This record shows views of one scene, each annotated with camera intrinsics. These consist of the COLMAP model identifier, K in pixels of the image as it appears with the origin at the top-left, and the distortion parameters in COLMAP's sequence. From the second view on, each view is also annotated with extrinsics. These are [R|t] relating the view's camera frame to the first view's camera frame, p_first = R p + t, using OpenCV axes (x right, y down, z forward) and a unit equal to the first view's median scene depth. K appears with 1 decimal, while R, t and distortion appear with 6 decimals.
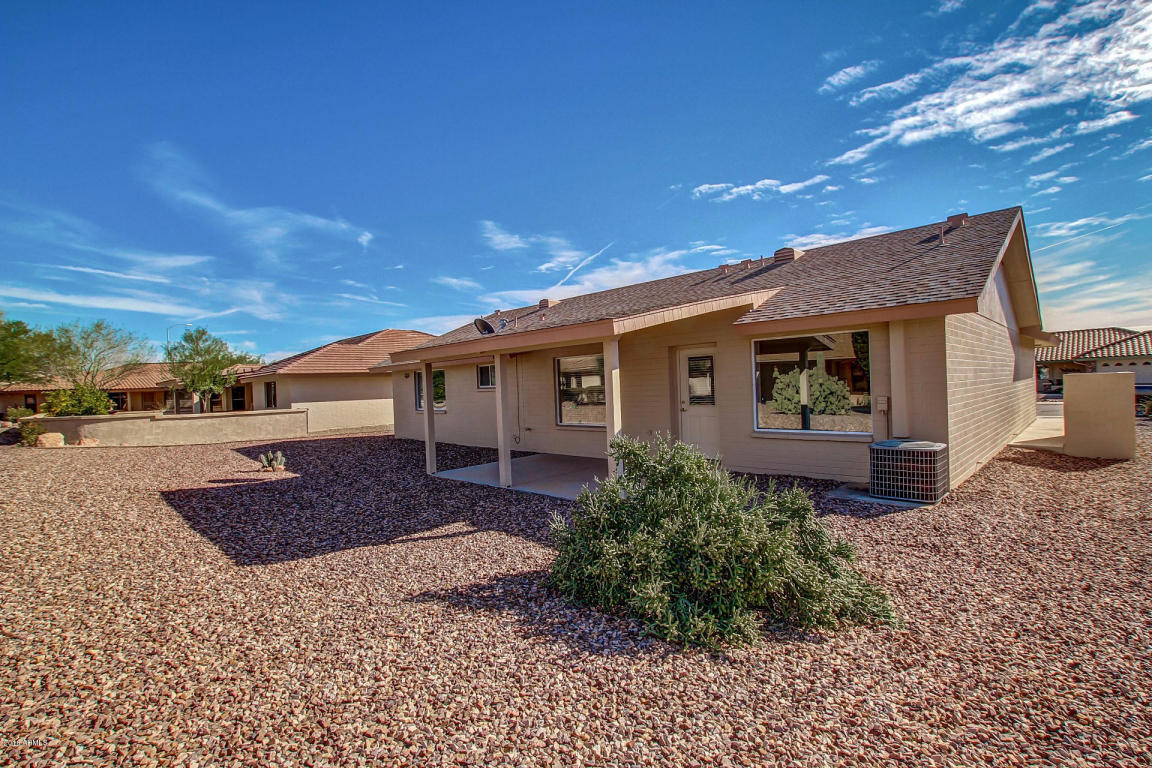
lens RADIAL K [[538.5, 0, 581.5], [0, 538.5, 392.4], [0, 0, 1]] dist [-0.018221, 0.000364]
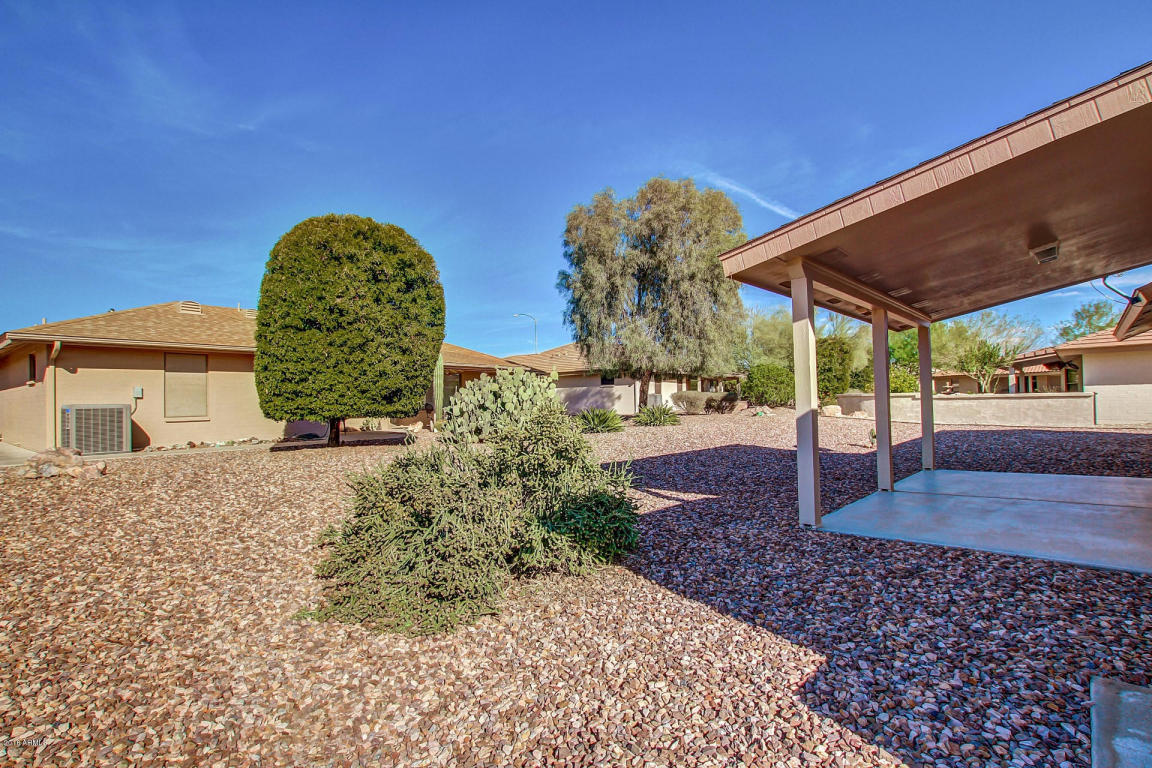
lens RADIAL K [[538.5, 0, 581.5], [0, 538.5, 392.4], [0, 0, 1]] dist [-0.018221, 0.000364]
pose [[0.020118, 0.023015, -0.999533, 0.230168], [0.010834, 0.999671, 0.023236, 0.005754], [0.999739, -0.011296, 0.019862, 0.269981]]
